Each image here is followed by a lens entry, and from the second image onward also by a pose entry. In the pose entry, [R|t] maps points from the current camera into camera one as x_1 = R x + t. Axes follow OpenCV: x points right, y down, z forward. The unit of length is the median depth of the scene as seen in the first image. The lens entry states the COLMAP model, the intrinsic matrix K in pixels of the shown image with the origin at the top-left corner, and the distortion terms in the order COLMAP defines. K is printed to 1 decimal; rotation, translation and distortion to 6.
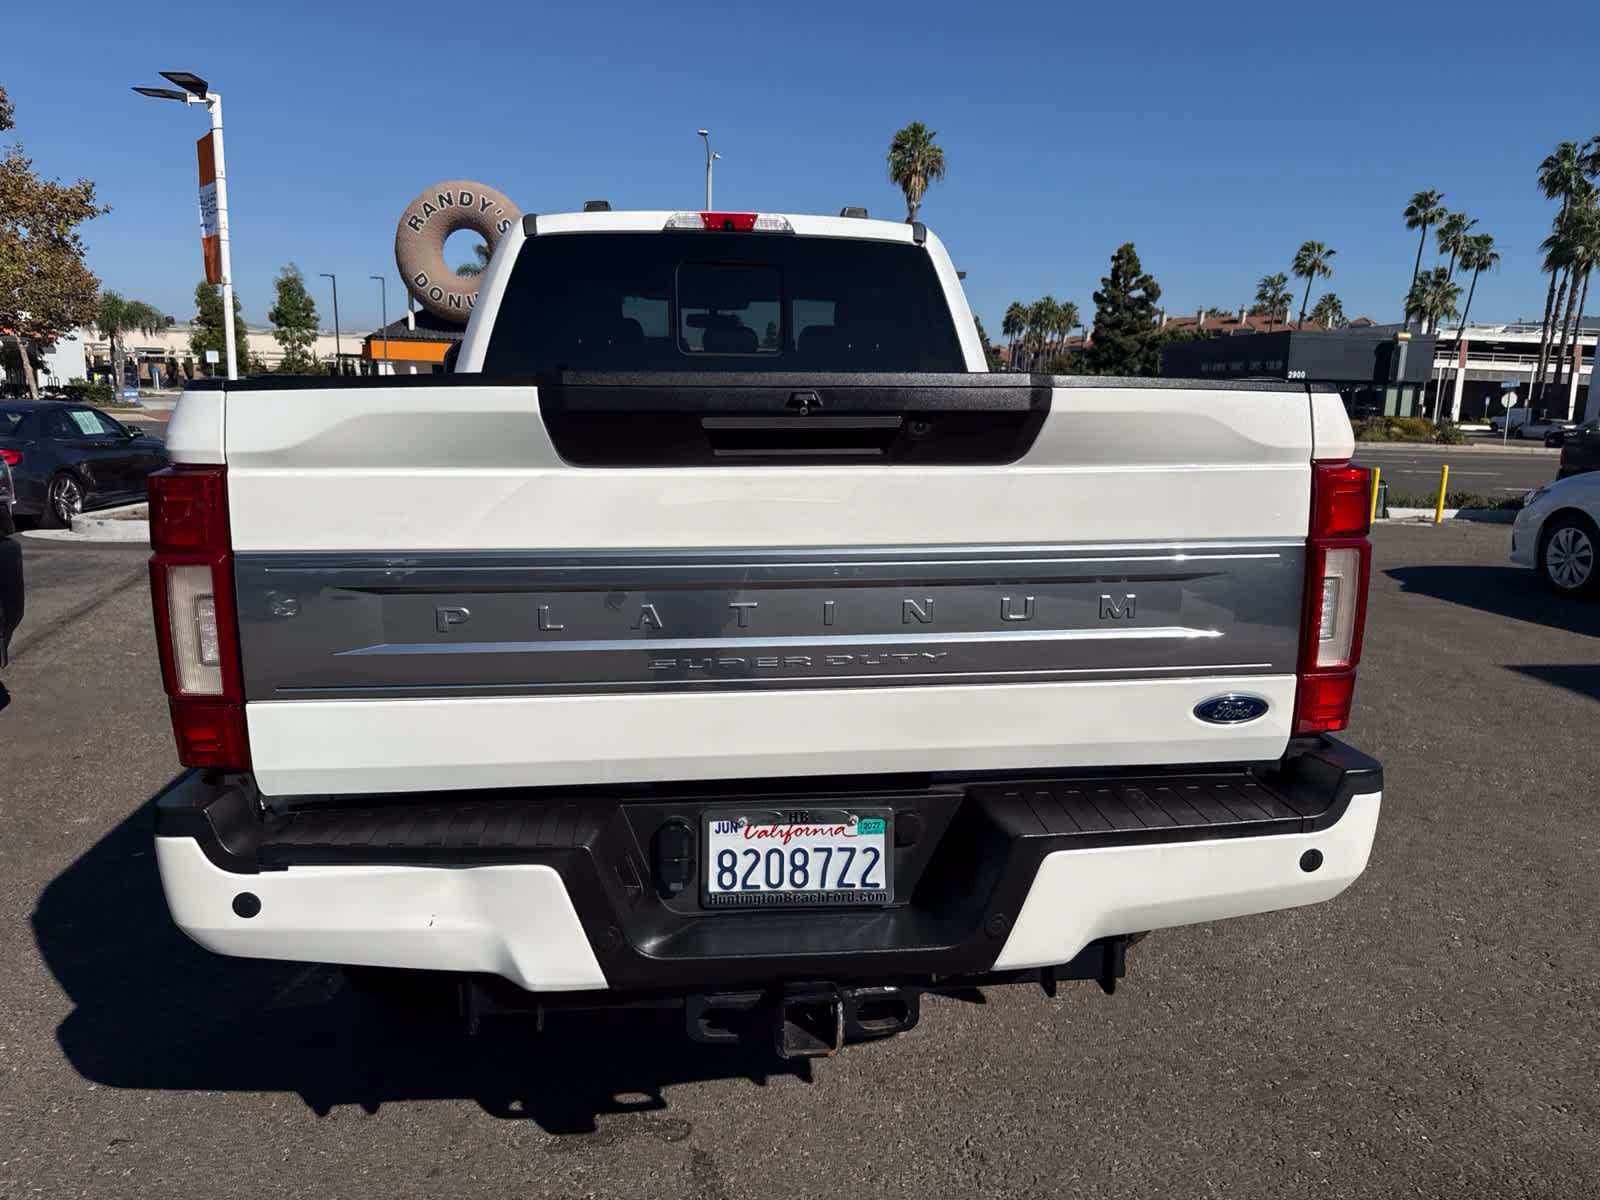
lens RADIAL K [[1132.4, 0, 803.0], [0, 1132.4, 597.1], [0, 0, 1]] dist [0.052415, -0.066167]
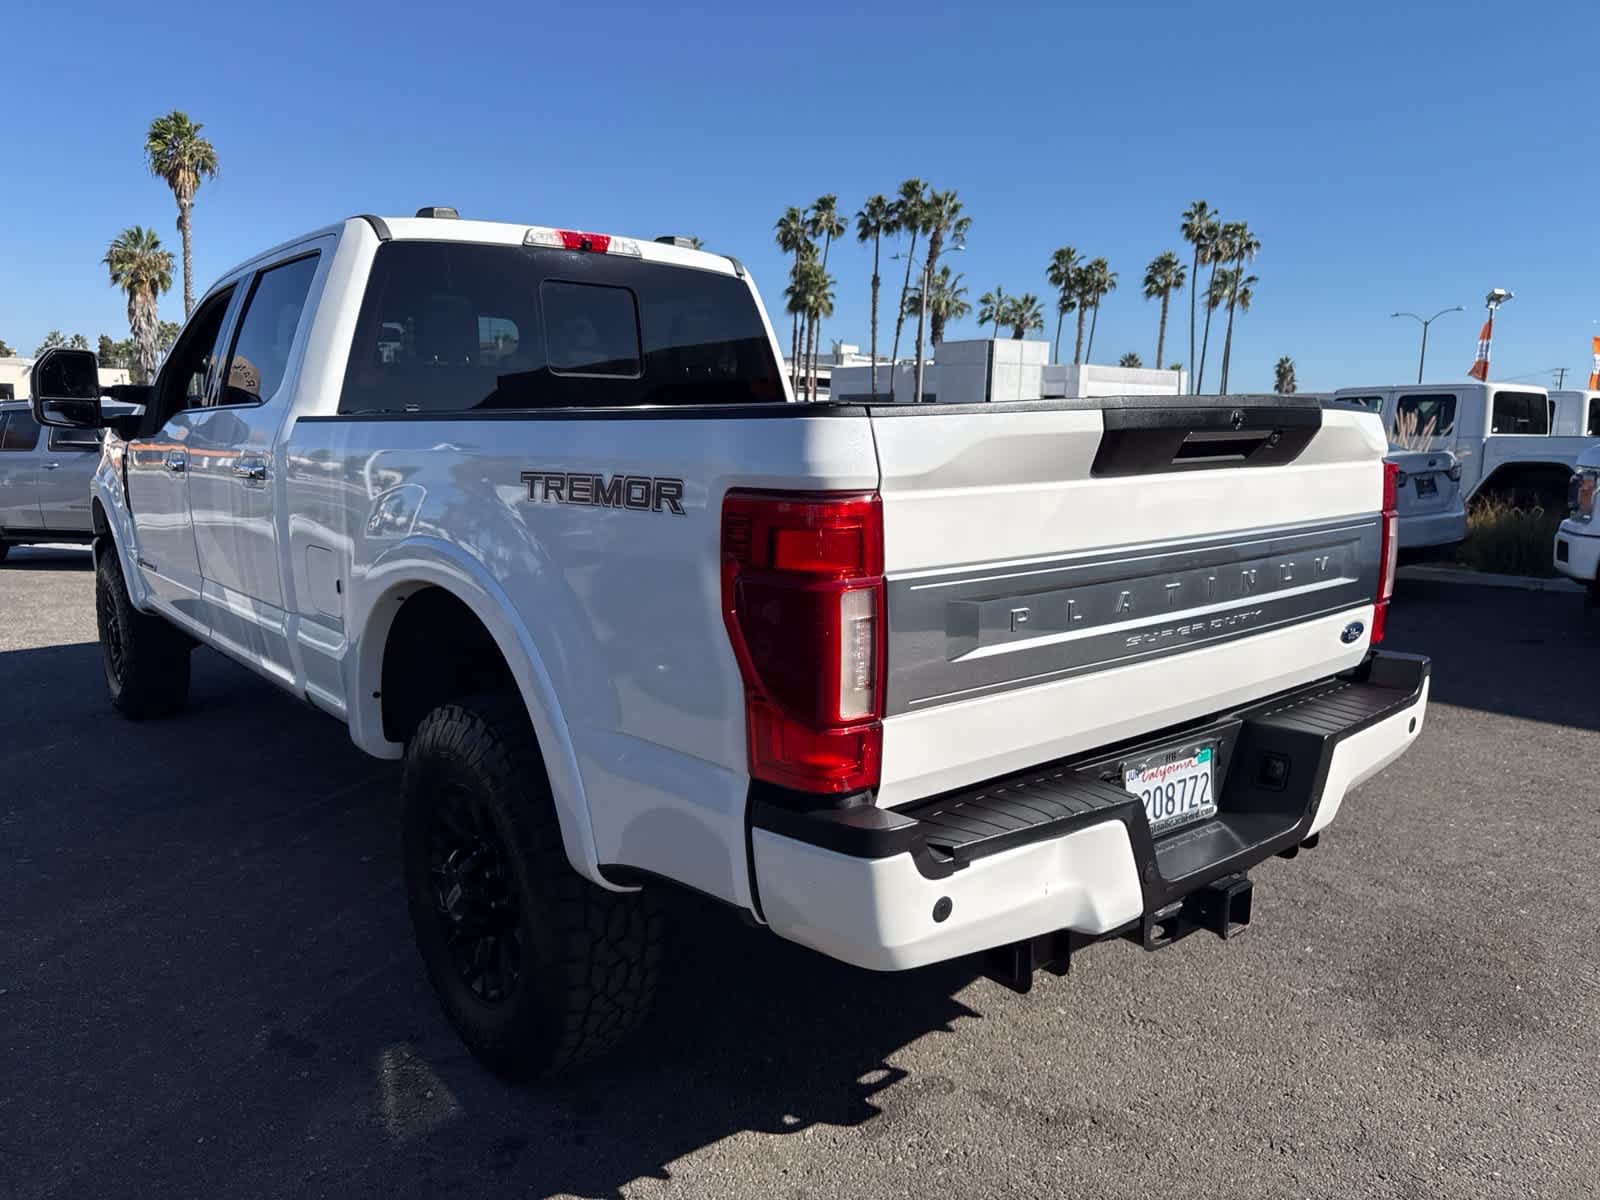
lens RADIAL K [[1128.6, 0, 787.9], [0, 1128.6, 618.3], [0, 0, 1]] dist [0.120790, -0.170937]
pose [[0.835882, -0.099748, 0.539770, -0.831182], [0.101012, 0.994509, 0.027355, -0.026658], [-0.539534, 0.031658, 0.841368, 0.143555]]
